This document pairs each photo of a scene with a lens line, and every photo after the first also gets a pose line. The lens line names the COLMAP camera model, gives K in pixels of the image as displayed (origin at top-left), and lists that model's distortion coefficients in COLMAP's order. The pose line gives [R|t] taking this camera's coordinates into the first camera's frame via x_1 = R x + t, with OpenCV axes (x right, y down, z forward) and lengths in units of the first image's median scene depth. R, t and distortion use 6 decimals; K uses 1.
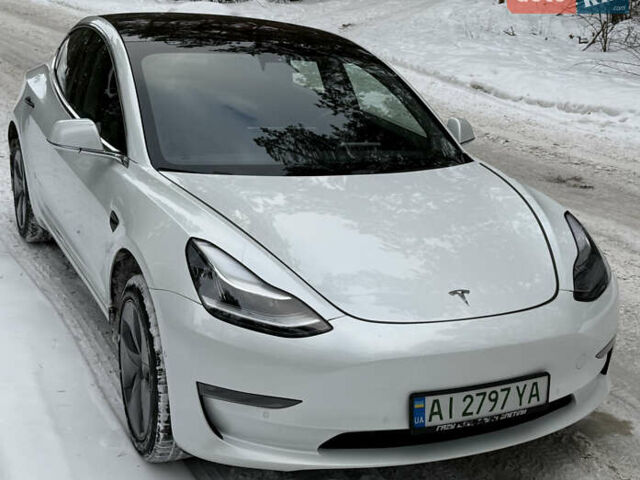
lens RADIAL K [[974.4, 0, 311.4], [0, 974.4, 255.4], [0, 0, 1]] dist [0.139125, -0.036834]
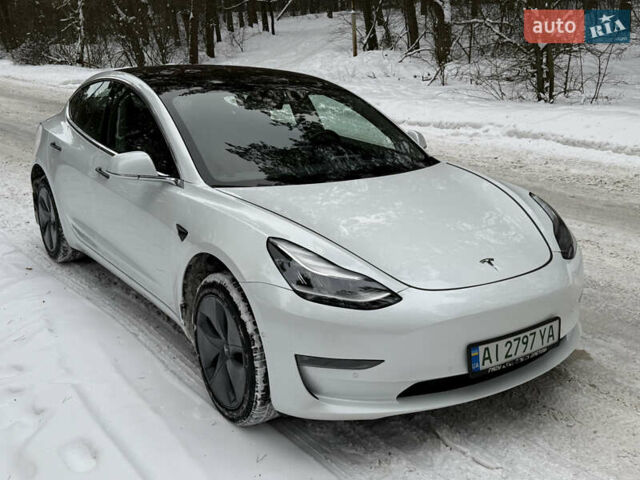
lens RADIAL K [[727.7, 0, 306.5], [0, 727.7, 255.3], [0, 0, 1]] dist [0.228216, -0.533403]
pose [[0.986219, -0.097145, 0.133921, -0.196087], [0.097049, 0.995253, 0.007259, 0.001770], [-0.133990, 0.005838, 0.990965, 0.094474]]
